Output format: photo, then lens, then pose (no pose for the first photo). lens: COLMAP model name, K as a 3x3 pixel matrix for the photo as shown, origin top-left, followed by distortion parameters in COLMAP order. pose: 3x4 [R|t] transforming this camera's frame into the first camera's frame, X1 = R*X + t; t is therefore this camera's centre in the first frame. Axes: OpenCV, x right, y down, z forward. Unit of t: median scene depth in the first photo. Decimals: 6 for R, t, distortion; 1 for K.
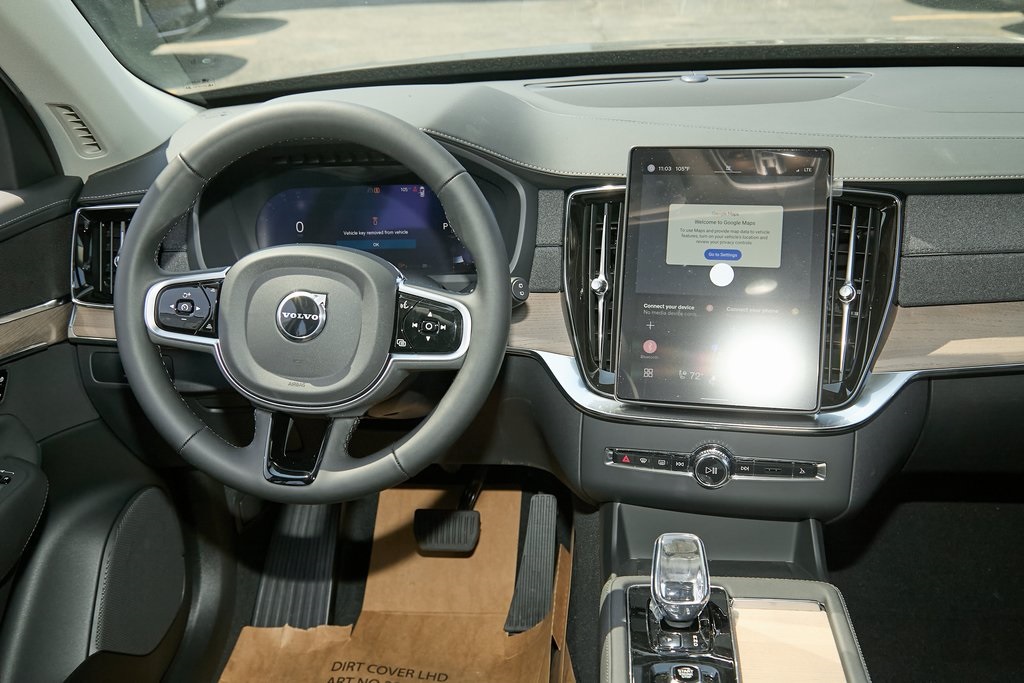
lens RADIAL K [[1064.9, 0, 512.0], [0, 1064.9, 341.5], [0, 0, 1]] dist [-0.011348, 0.151779]
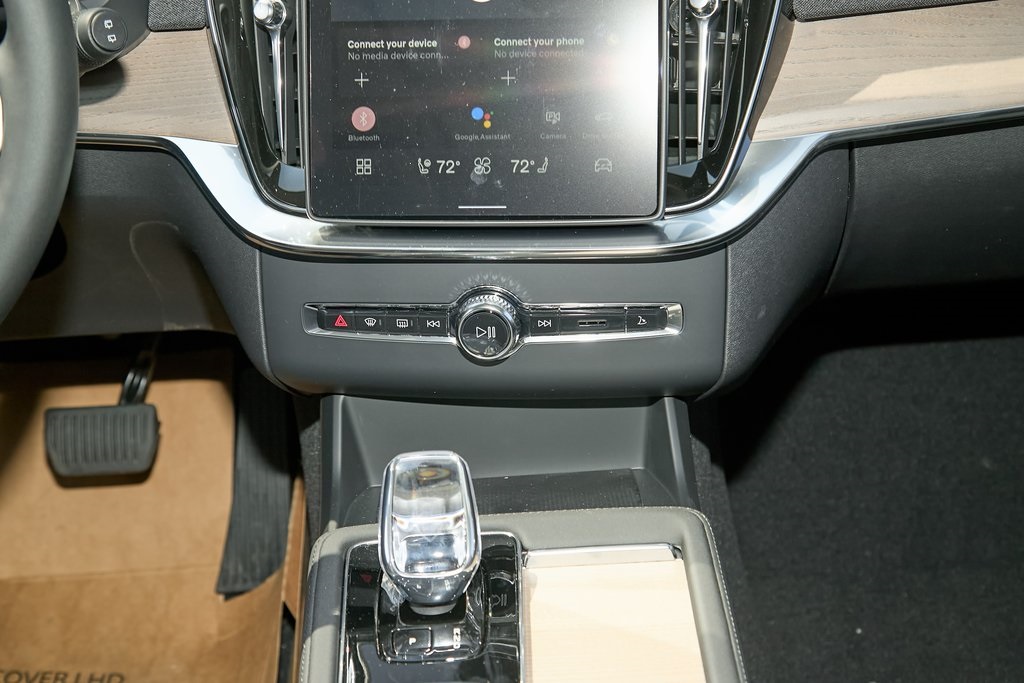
lens RADIAL K [[1642.3, 0, 506.7], [0, 1642.3, 347.8], [0, 0, 1]] dist [-0.049665, 0.048385]
pose [[0.990168, -0.081733, 0.113519, 0.095548], [0.062411, 0.984418, 0.164394, -0.013656], [-0.125186, -0.155693, 0.979841, 0.134649]]
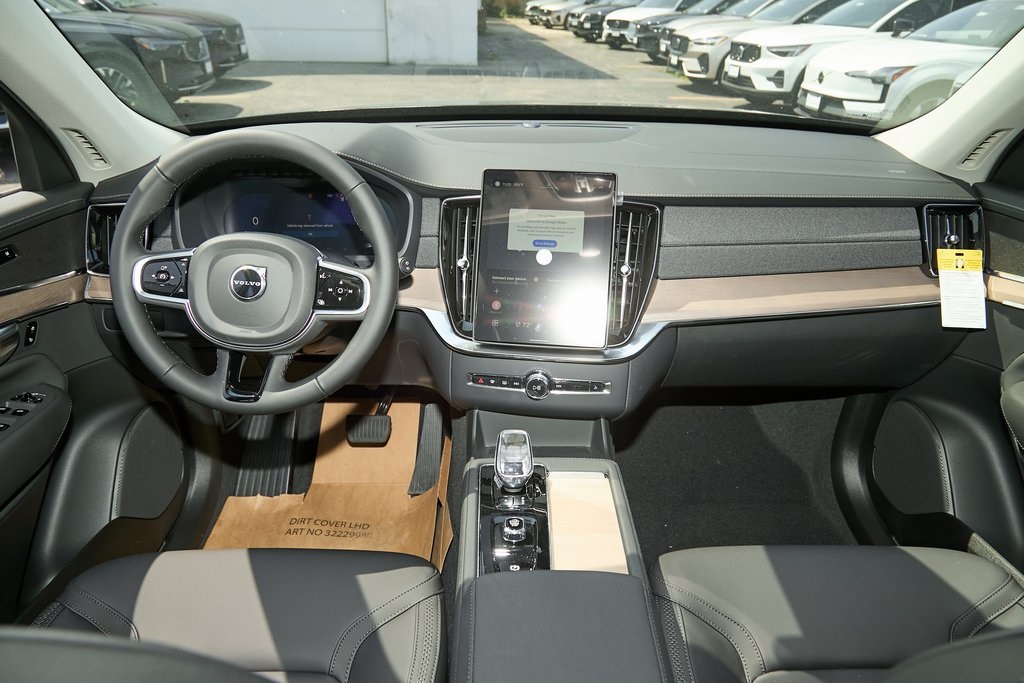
lens RADIAL K [[691.0, 0, 512.0], [0, 691.0, 341.5], [0, 0, 1]] dist [-0.007058, 0.002310]
pose [[0.992734, -0.004711, 0.120241, 0.034680], [-0.002046, 0.998428, 0.056005, 0.001208], [-0.120316, -0.055844, 0.991164, 0.039421]]
